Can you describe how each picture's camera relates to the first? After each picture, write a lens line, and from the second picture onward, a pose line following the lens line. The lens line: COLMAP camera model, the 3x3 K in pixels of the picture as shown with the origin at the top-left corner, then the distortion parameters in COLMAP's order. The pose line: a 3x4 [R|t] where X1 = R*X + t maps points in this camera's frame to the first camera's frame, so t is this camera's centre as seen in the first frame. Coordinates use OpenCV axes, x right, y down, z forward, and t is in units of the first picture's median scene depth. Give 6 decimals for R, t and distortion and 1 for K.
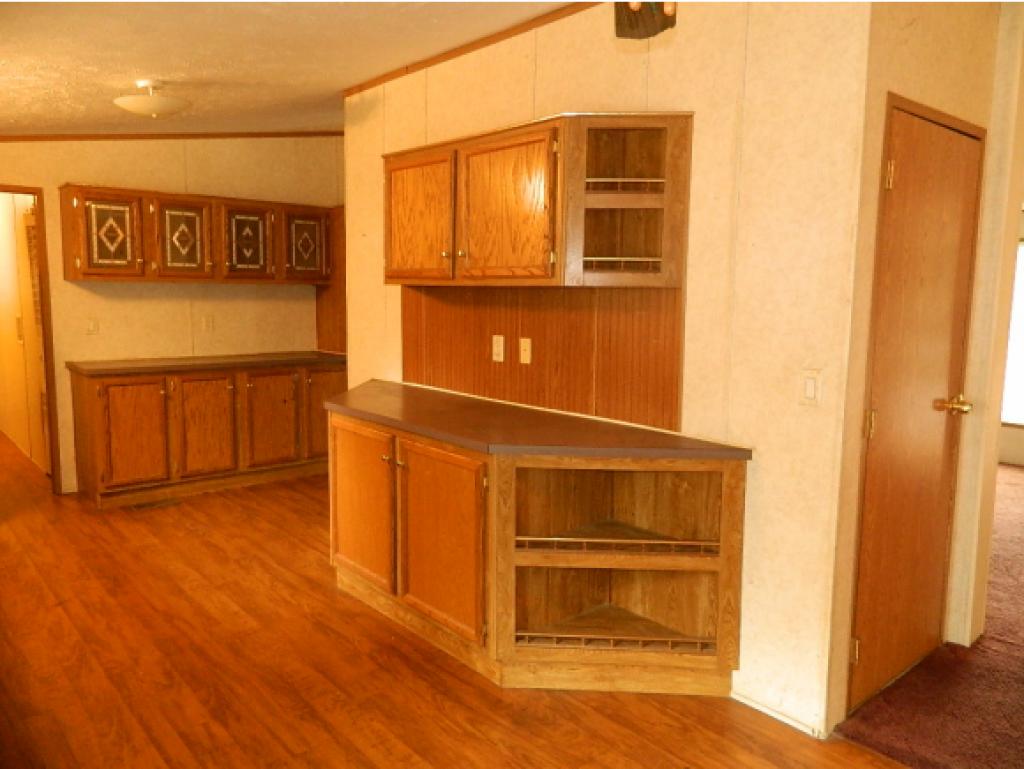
lens RADIAL K [[772.2, 0, 528.8], [0, 772.2, 380.1], [0, 0, 1]] dist [0.012948, -0.007533]
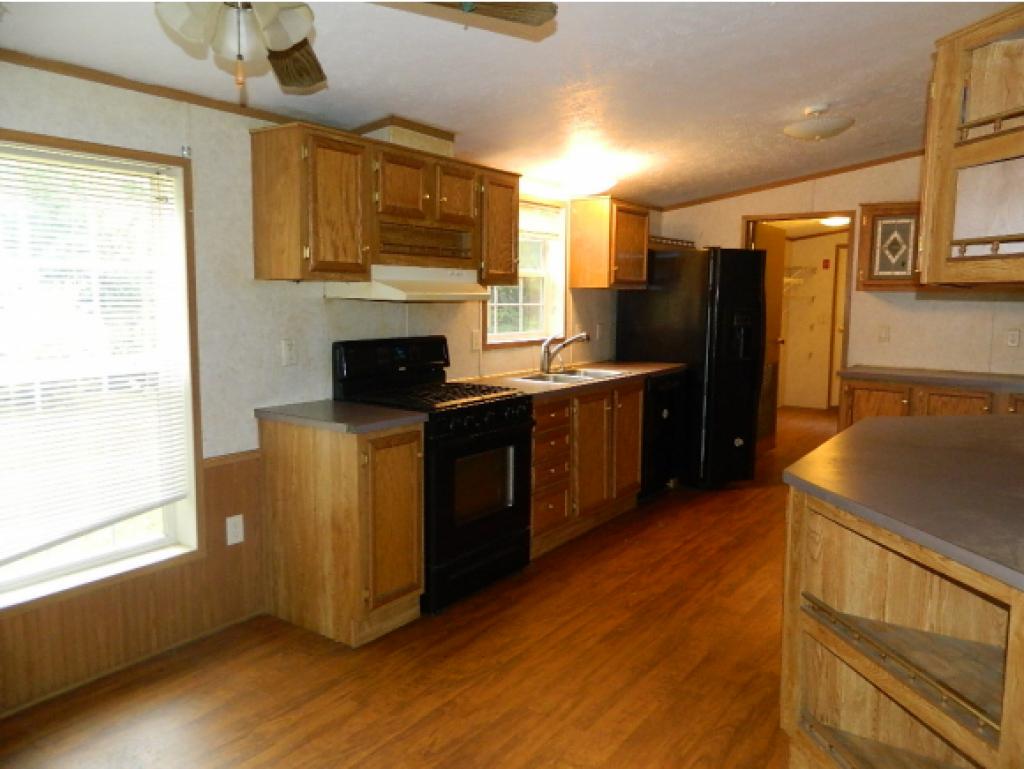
lens RADIAL K [[772.2, 0, 517.7], [0, 772.2, 384.6], [0, 0, 1]] dist [0.012948, -0.007533]
pose [[0.243475, 0.105160, -0.964189, 0.376140], [-0.123682, 0.989355, 0.076673, -0.021801], [0.961989, 0.100585, 0.253890, 0.268097]]
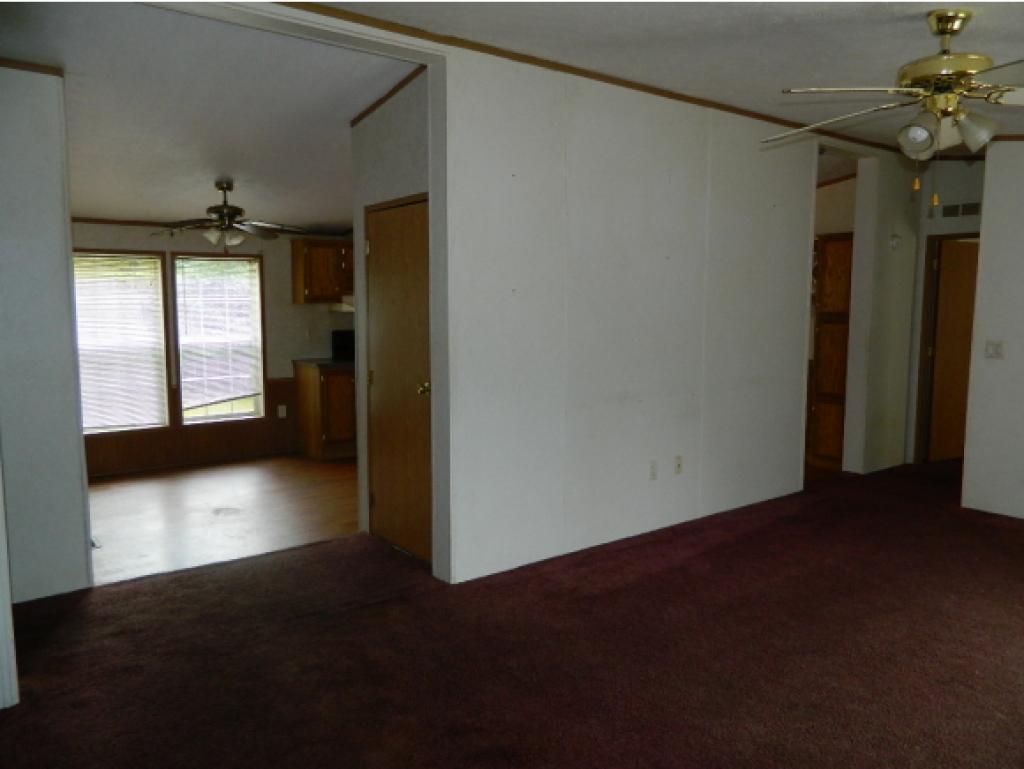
lens RADIAL K [[772.2, 0, 507.3], [0, 772.2, 386.9], [0, 0, 1]] dist [0.012948, -0.007533]
pose [[-0.076817, 0.094317, -0.992574, 1.158718], [-0.119468, 0.987473, 0.103078, -0.076241], [0.989862, 0.126499, -0.064587, 0.742122]]
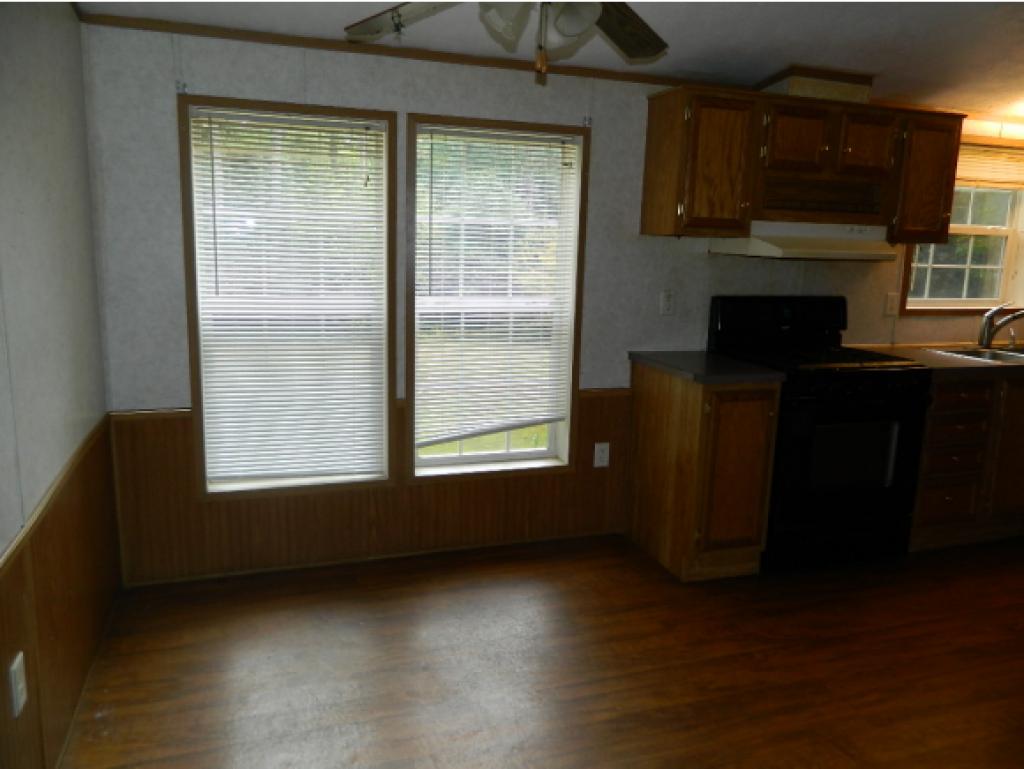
lens RADIAL K [[772.2, 0, 510.3], [0, 772.2, 385.1], [0, 0, 1]] dist [0.012948, -0.007533]
pose [[-0.376066, 0.149924, -0.914384, 0.406706], [-0.144480, 0.965266, 0.217688, -0.035868], [0.915260, 0.213975, -0.341343, 0.375959]]
